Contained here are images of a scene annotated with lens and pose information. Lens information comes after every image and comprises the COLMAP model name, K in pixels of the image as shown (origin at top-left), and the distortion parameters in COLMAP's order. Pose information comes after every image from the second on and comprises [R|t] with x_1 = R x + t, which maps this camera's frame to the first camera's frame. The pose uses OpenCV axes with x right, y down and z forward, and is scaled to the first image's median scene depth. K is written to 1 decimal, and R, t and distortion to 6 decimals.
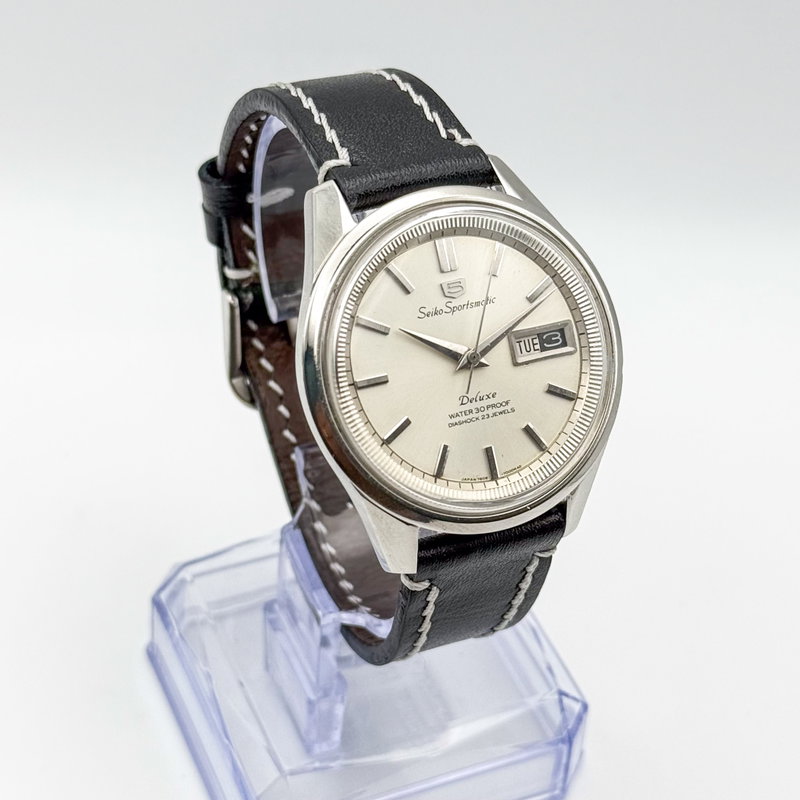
lens RADIAL K [[1967.5, 0, 400.0], [0, 1967.5, 400.0], [0, 0, 1]] dist [0.076614, 0.256750]
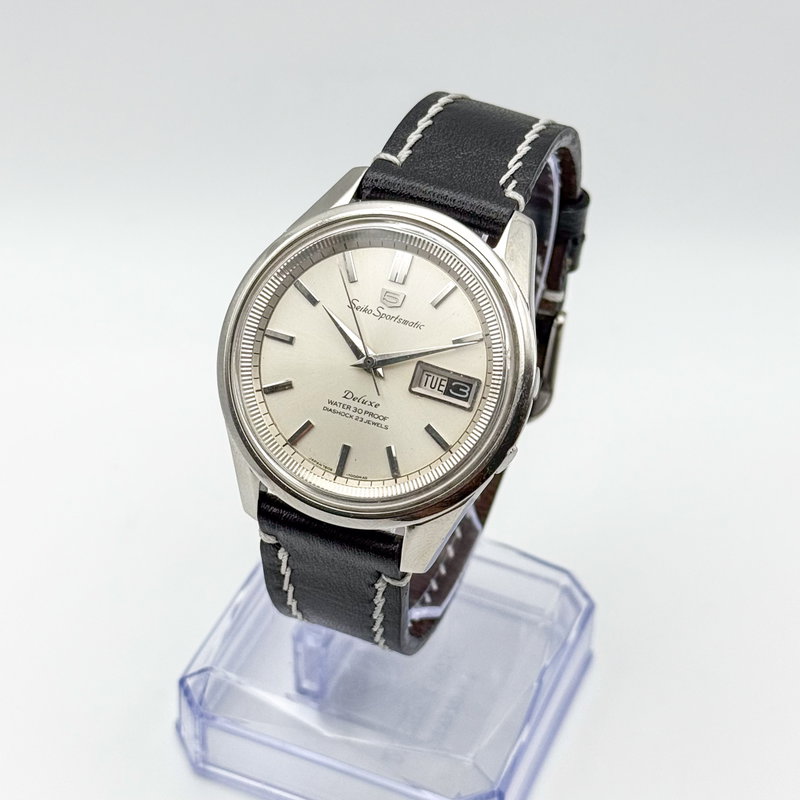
lens RADIAL K [[1967.5, 0, 400.0], [0, 1967.5, 400.0], [0, 0, 1]] dist [0.076614, 0.256750]
pose [[0.699913, 0.439314, -0.563138, 0.641996], [-0.468769, 0.877427, 0.101872, -0.117071], [0.538866, 0.192680, 0.820059, 0.142465]]
